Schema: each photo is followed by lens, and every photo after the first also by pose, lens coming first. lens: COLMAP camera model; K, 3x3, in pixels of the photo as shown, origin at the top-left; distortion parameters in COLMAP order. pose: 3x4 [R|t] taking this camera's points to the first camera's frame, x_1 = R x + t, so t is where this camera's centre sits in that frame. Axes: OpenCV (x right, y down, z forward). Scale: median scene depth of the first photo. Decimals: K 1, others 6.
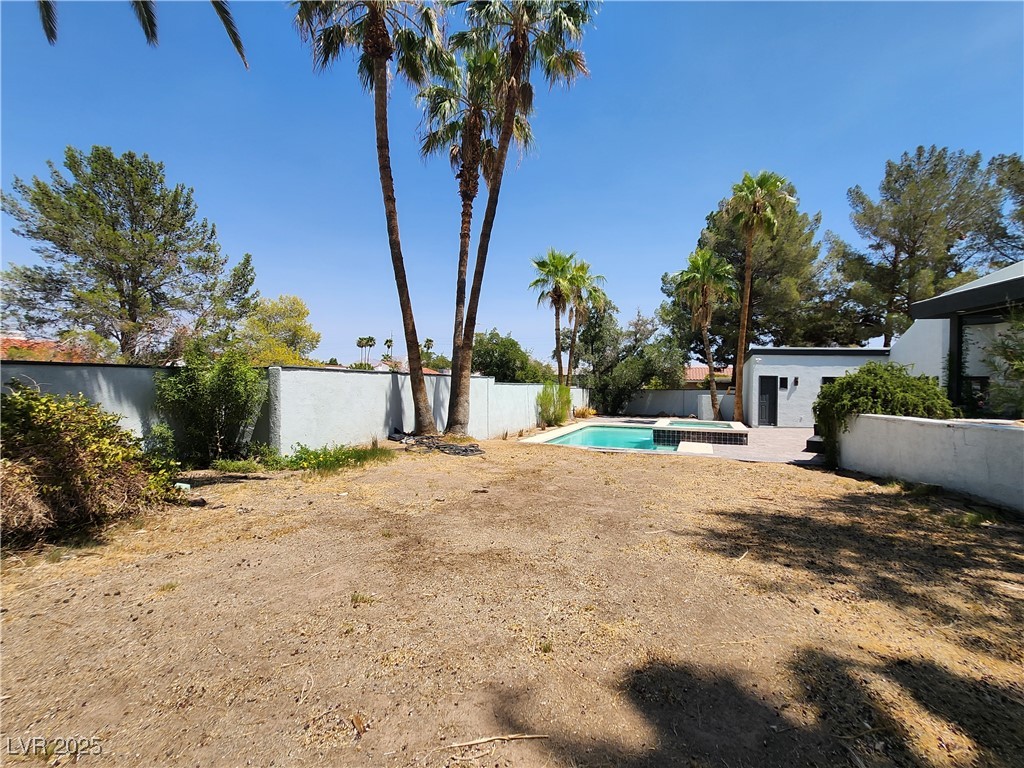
lens RADIAL K [[484.4, 0, 508.5], [0, 484.4, 387.0], [0, 0, 1]] dist [0.003974, 0.003970]
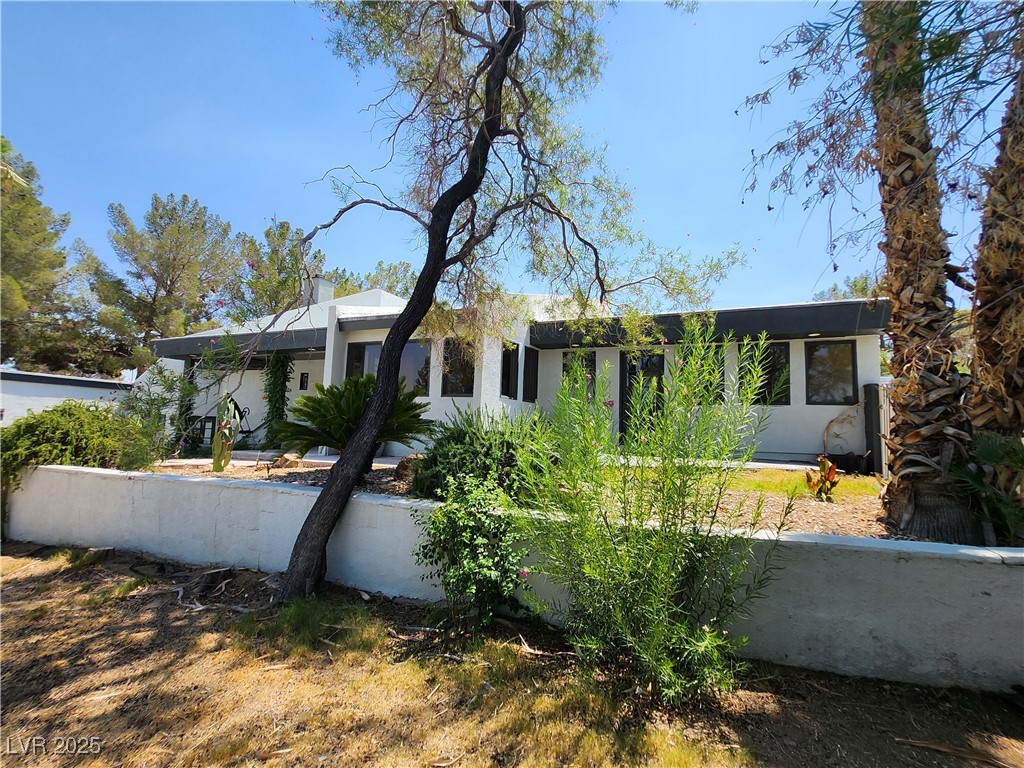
lens RADIAL K [[405.0, 0, 513.0], [0, 405.0, 384.9], [0, 0, 1]] dist [0.001156, 0.002291]
pose [[0.286756, 0.081375, 0.954541, 0.230622], [-0.027922, 0.996672, -0.076579, -0.034296], [-0.957597, -0.004693, 0.288074, 0.061903]]
